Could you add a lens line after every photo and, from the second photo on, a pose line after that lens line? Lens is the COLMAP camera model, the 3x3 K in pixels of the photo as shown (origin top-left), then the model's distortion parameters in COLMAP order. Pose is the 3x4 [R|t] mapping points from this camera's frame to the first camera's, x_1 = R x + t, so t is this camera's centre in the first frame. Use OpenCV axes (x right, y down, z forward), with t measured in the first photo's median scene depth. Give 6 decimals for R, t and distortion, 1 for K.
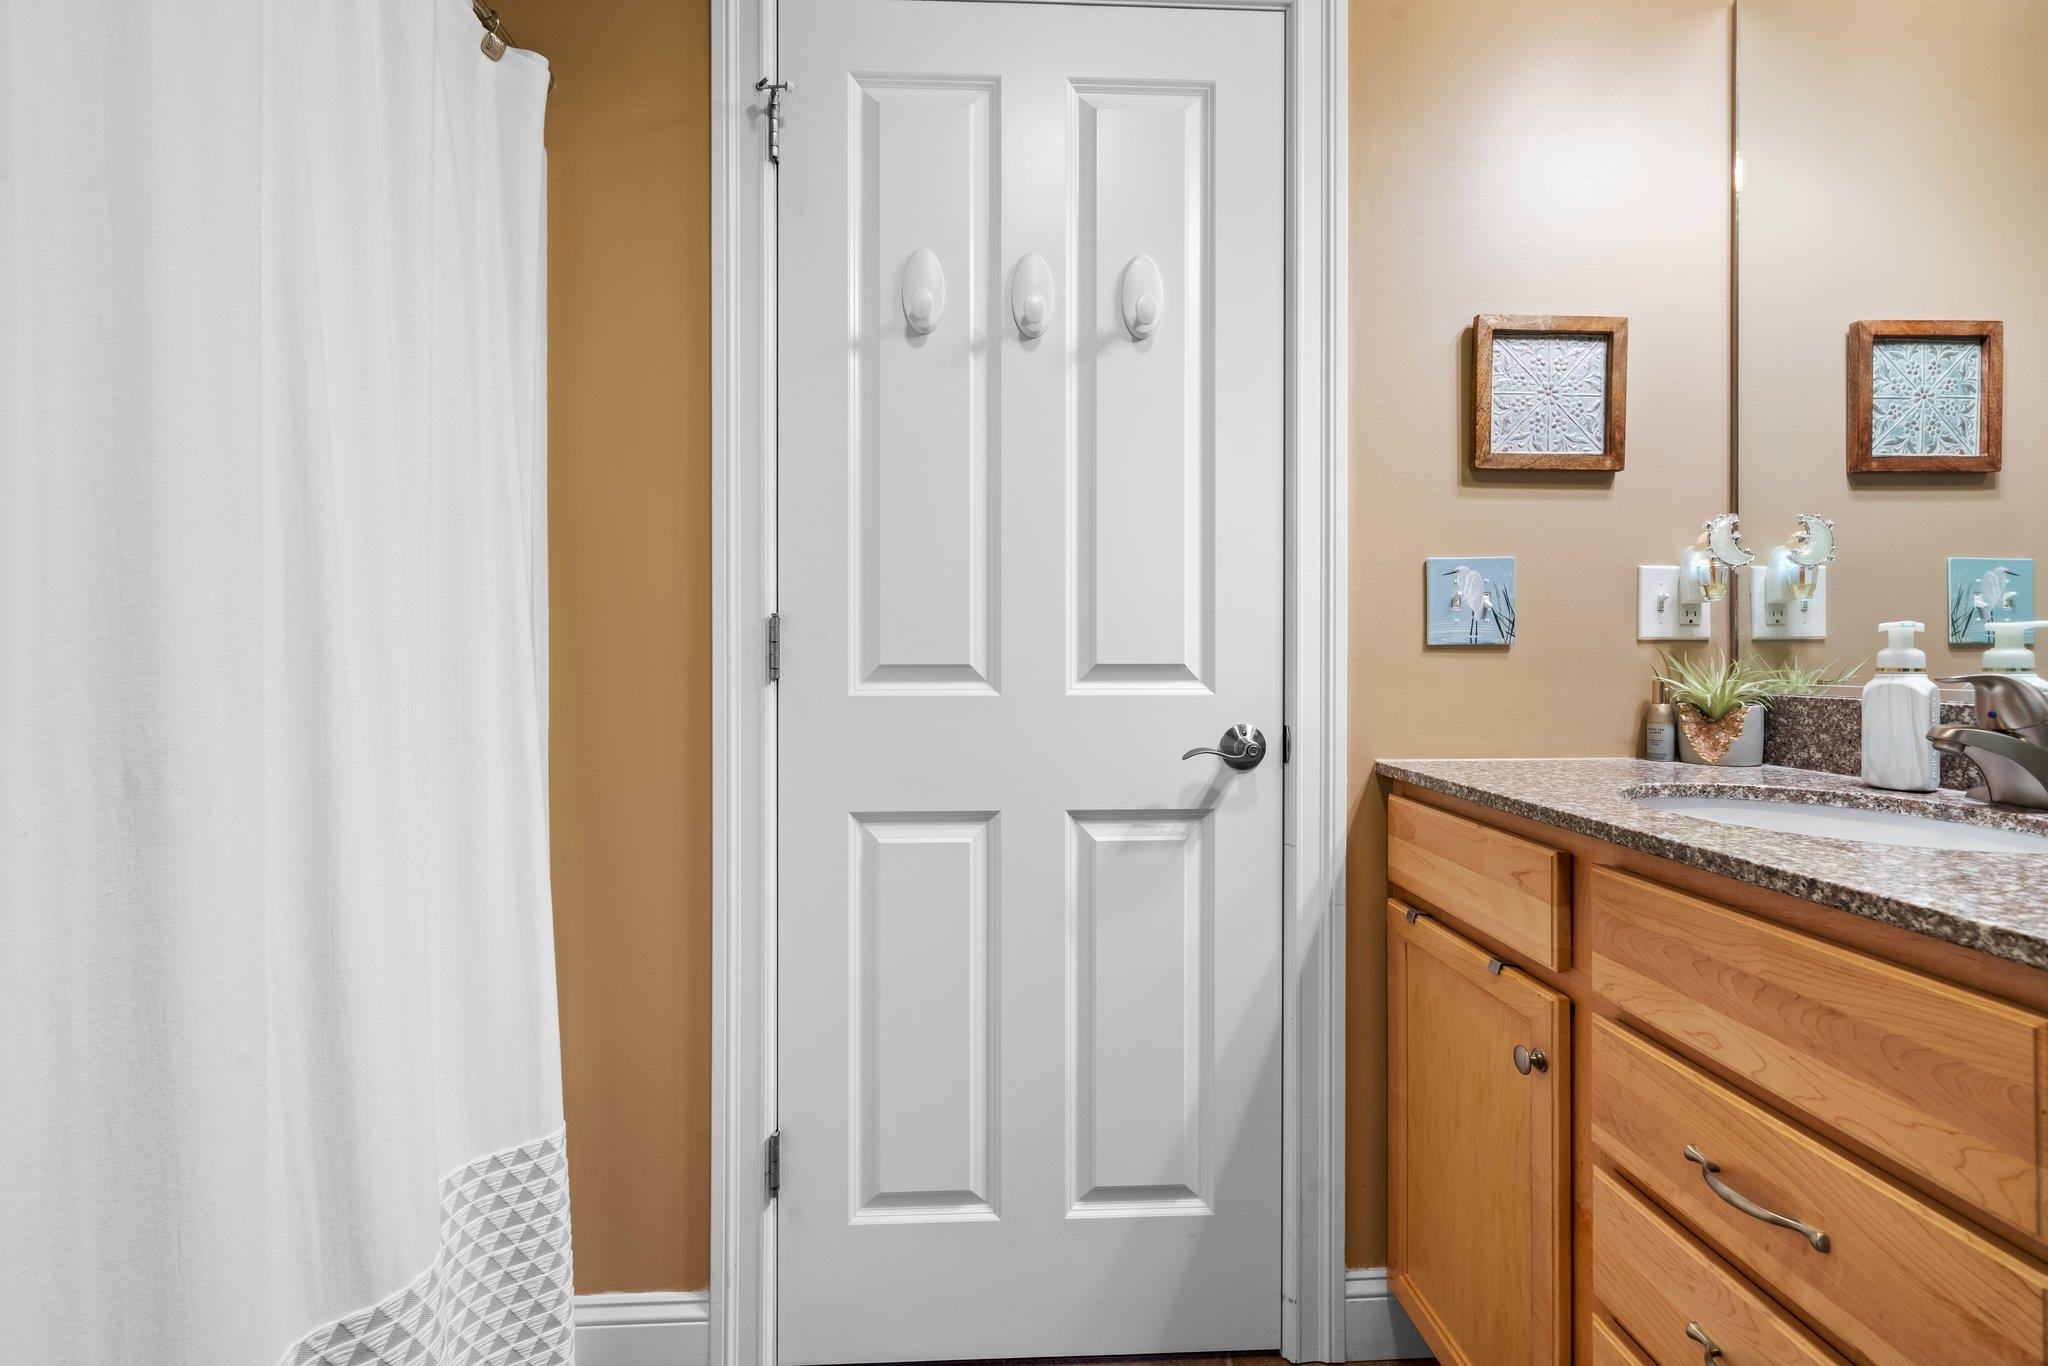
lens RADIAL K [[939.6, 0, 1025.3], [0, 939.6, 656.7], [0, 0, 1]] dist [0.000398, 0.001353]
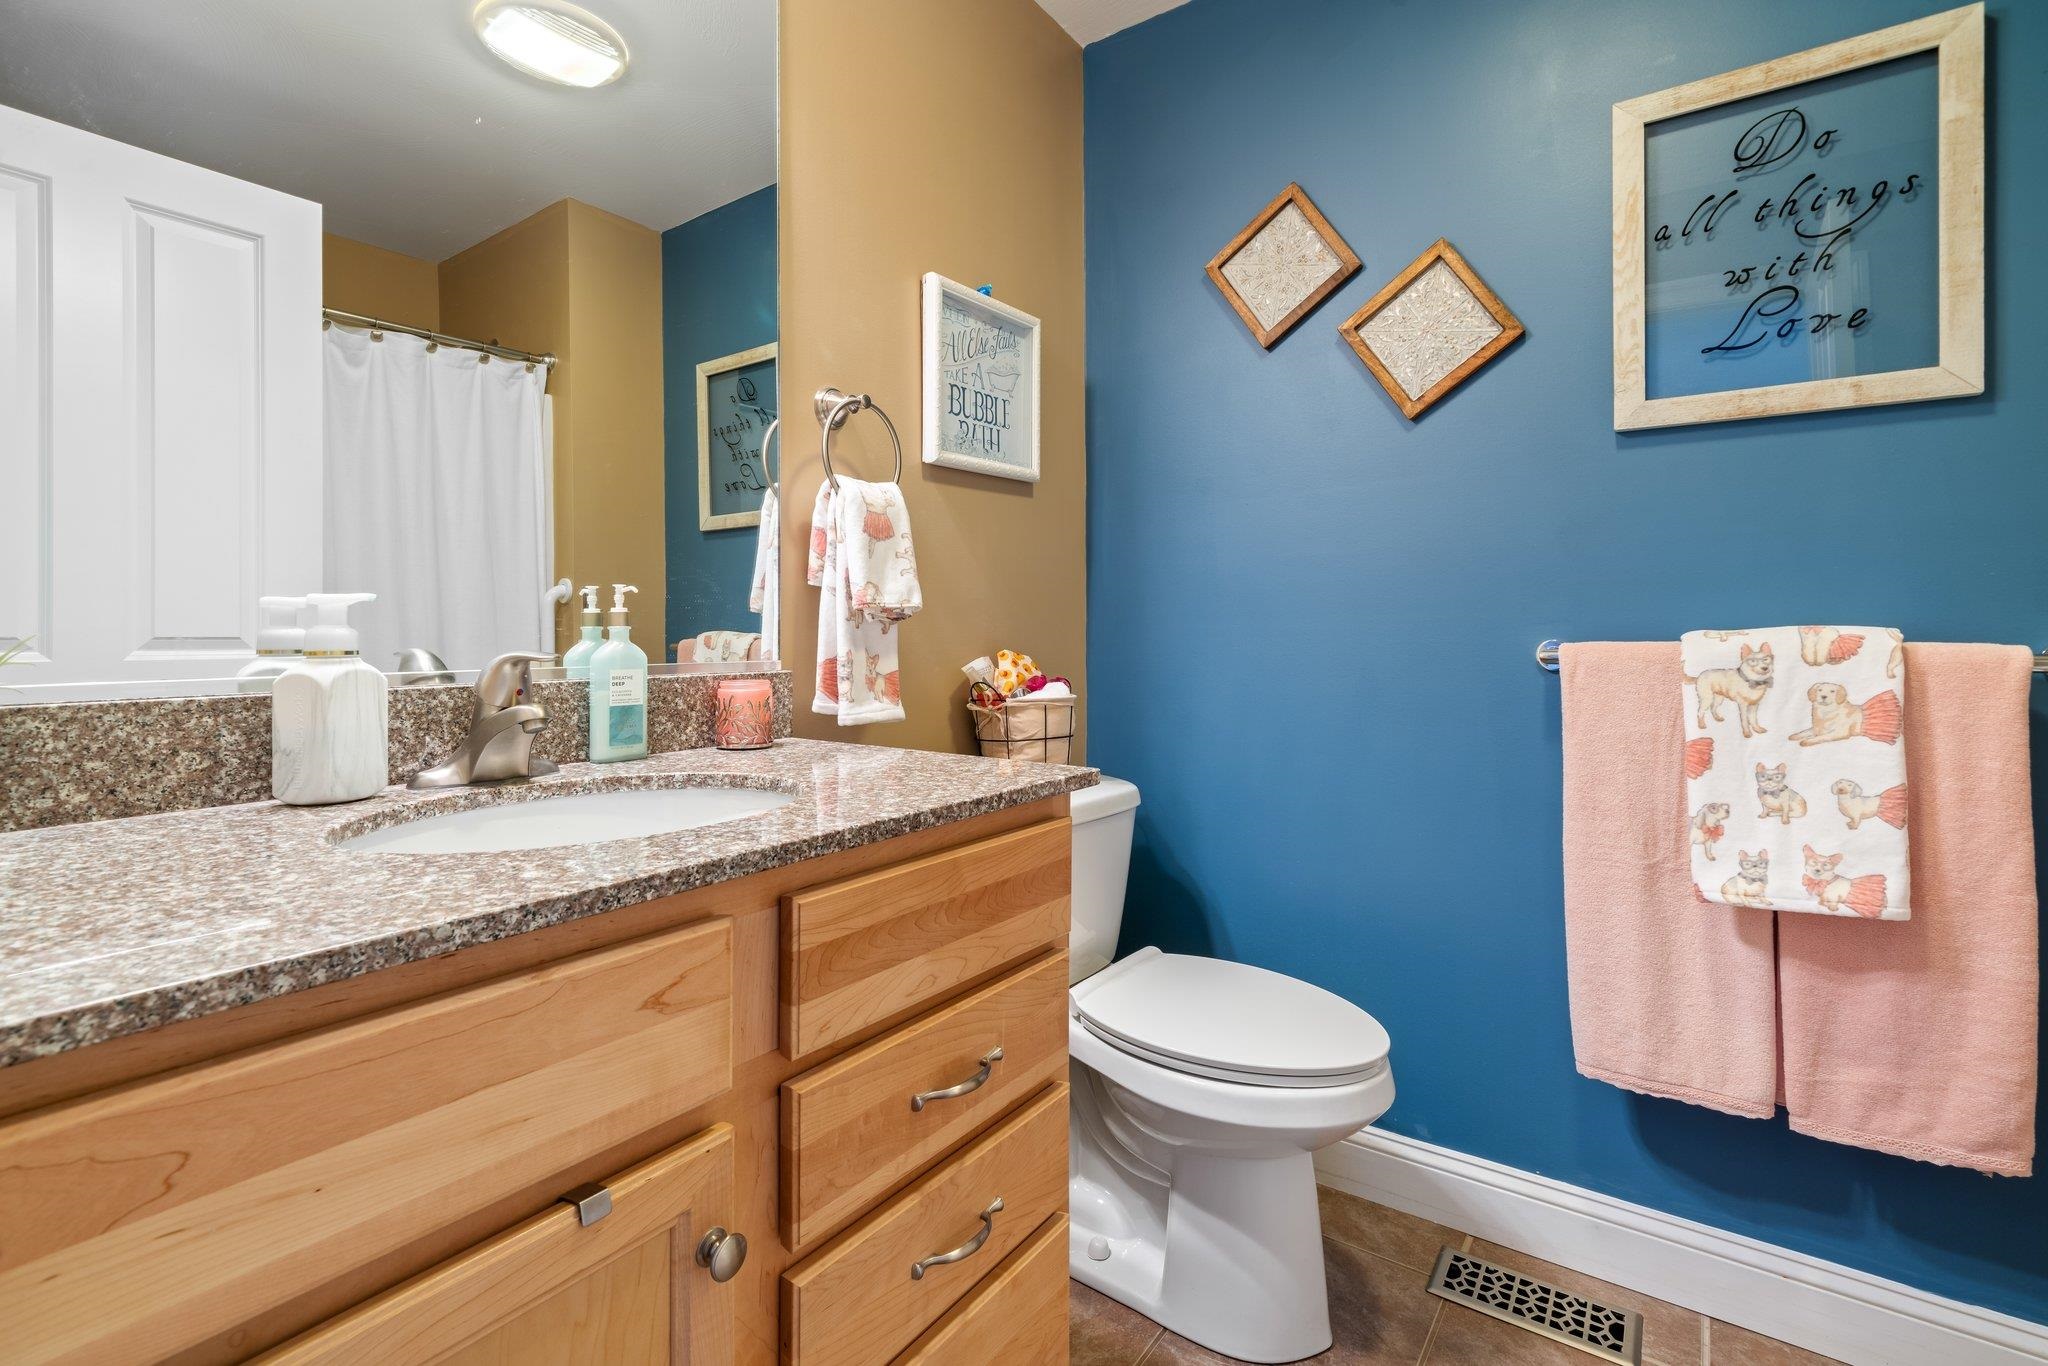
lens RADIAL K [[939.6, 0, 1025.3], [0, 939.6, 656.7], [0, 0, 1]] dist [0.000398, 0.001353]
pose [[-0.774604, -0.012508, 0.632323, -0.030878], [0.007994, 0.999531, 0.029564, -0.000829], [-0.632396, 0.027955, -0.774141, 1.290376]]
